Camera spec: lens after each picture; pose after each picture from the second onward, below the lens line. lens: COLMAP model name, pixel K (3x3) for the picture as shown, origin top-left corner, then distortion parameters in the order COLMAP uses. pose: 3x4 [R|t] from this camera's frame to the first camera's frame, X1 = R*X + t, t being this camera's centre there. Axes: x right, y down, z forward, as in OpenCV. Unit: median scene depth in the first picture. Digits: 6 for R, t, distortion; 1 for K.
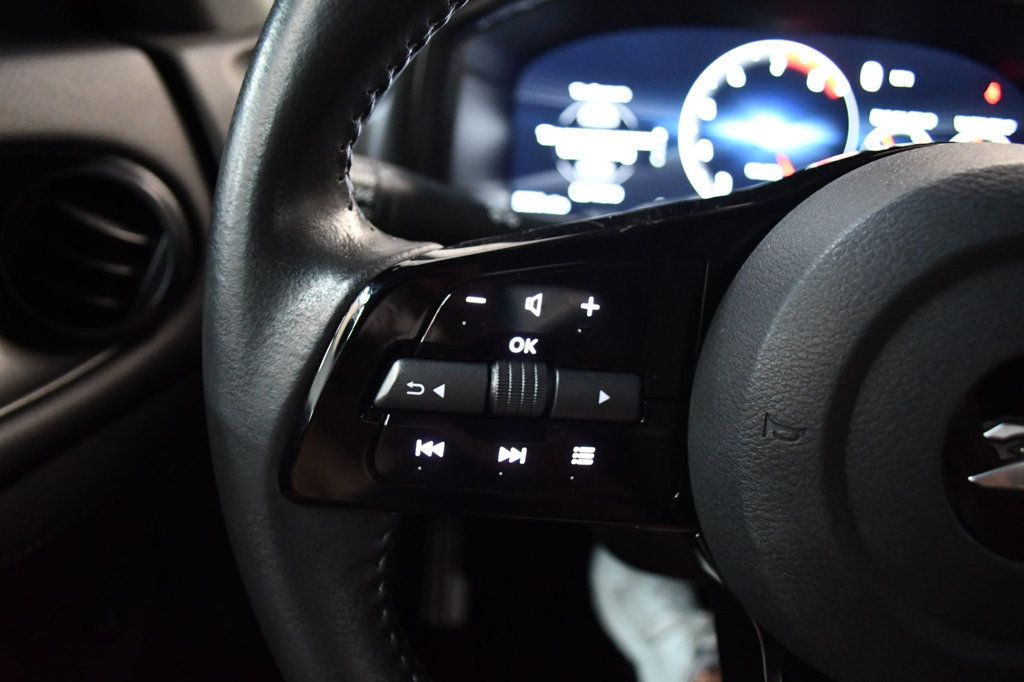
lens RADIAL K [[786.3, 0, 516.5], [0, 786.3, 345.5], [0, 0, 1]] dist [-0.101919, 0.026133]
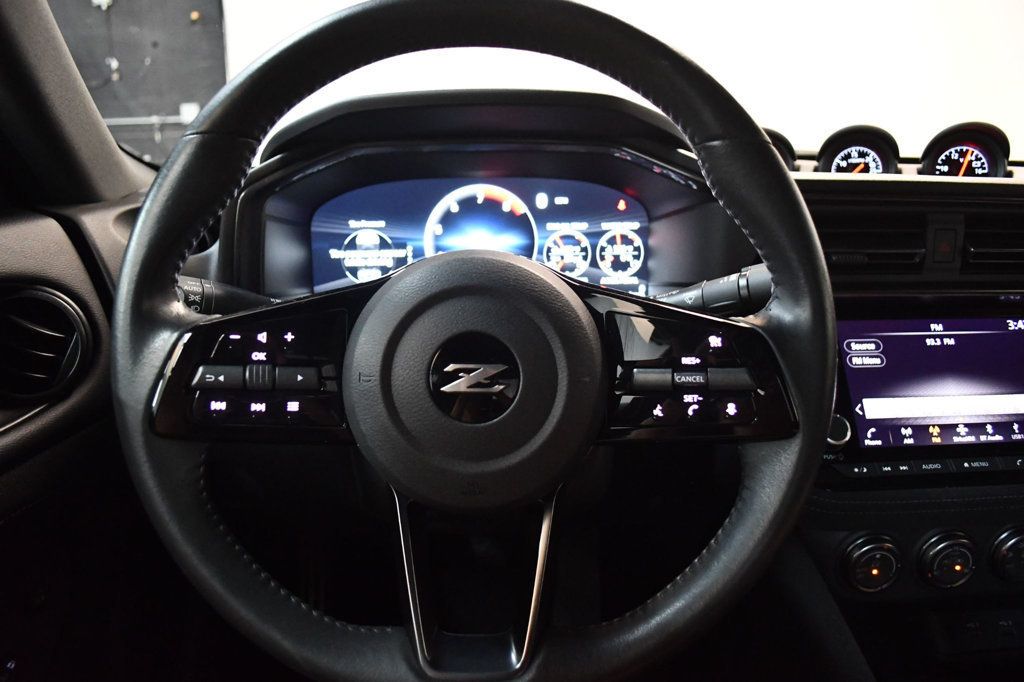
lens RADIAL K [[786.3, 0, 508.5], [0, 786.3, 338.2], [0, 0, 1]] dist [-0.101919, 0.026133]
pose [[0.988243, -0.075035, 0.133216, 0.405776], [0.092953, 0.986636, -0.133823, 0.302314], [-0.121394, 0.144633, 0.982011, -1.223681]]
